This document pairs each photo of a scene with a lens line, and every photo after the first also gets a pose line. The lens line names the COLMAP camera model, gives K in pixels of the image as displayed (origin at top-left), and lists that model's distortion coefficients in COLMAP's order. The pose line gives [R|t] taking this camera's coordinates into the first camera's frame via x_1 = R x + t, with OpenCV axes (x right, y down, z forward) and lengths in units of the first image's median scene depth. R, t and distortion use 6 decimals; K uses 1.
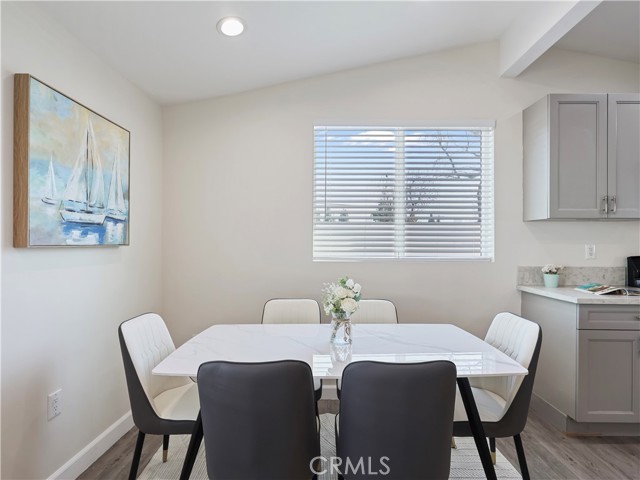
lens RADIAL K [[333.8, 0, 319.8], [0, 333.8, 245.9], [0, 0, 1]] dist [-0.001884, 0.001289]
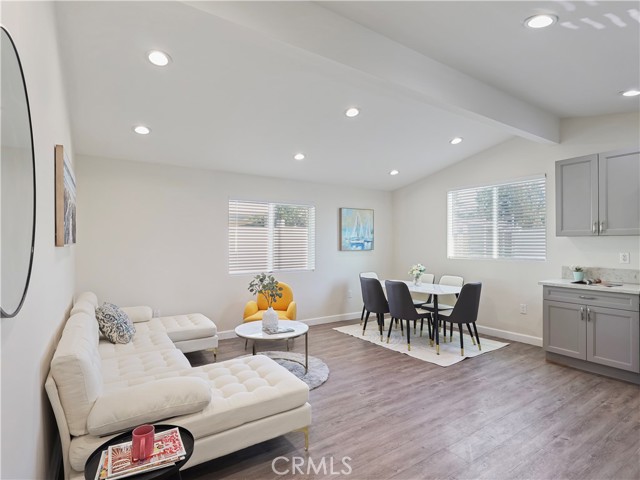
lens RADIAL K [[333.8, 0, 319.8], [0, 333.8, 245.9], [0, 0, 1]] dist [-0.001884, 0.001289]
pose [[0.561940, 0.003951, -0.827169, 1.674652], [0.001772, 0.999981, 0.005980, -0.057084], [0.827176, -0.004826, 0.561922, -1.078285]]
